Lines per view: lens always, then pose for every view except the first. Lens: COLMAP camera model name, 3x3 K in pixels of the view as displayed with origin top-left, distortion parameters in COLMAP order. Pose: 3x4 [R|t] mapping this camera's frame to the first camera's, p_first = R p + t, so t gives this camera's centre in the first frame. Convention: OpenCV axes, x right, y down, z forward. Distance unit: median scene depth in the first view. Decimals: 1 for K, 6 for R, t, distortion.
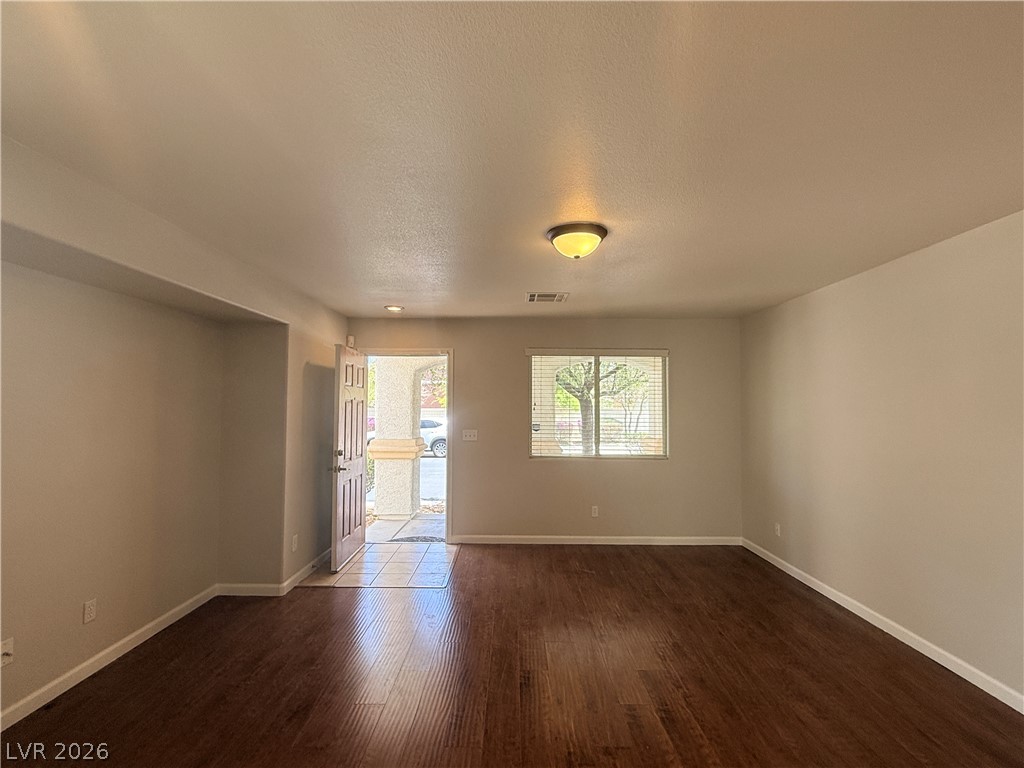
lens RADIAL K [[475.6, 0, 513.9], [0, 475.6, 388.2], [0, 0, 1]] dist [-0.004605, -0.000366]
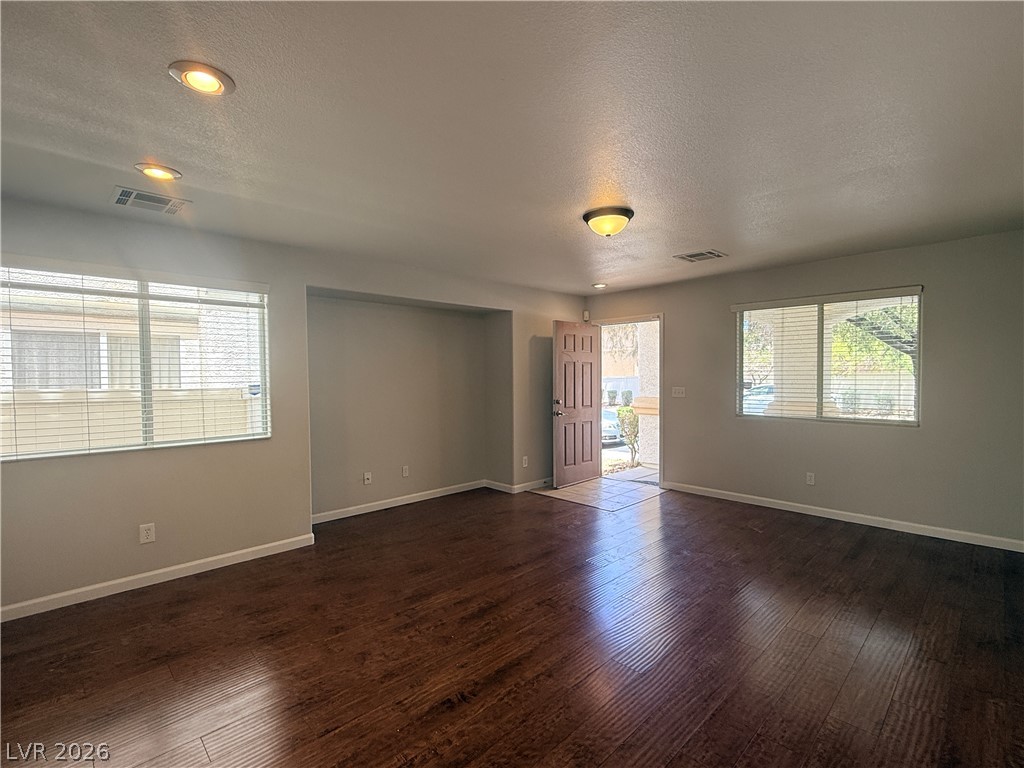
lens RADIAL K [[475.6, 0, 513.9], [0, 475.6, 388.2], [0, 0, 1]] dist [-0.004605, -0.000366]
pose [[0.698794, 0.010032, -0.715253, 0.439186], [0.038685, 0.997908, 0.051790, 0.020786], [0.714276, -0.063860, 0.696944, -0.018061]]
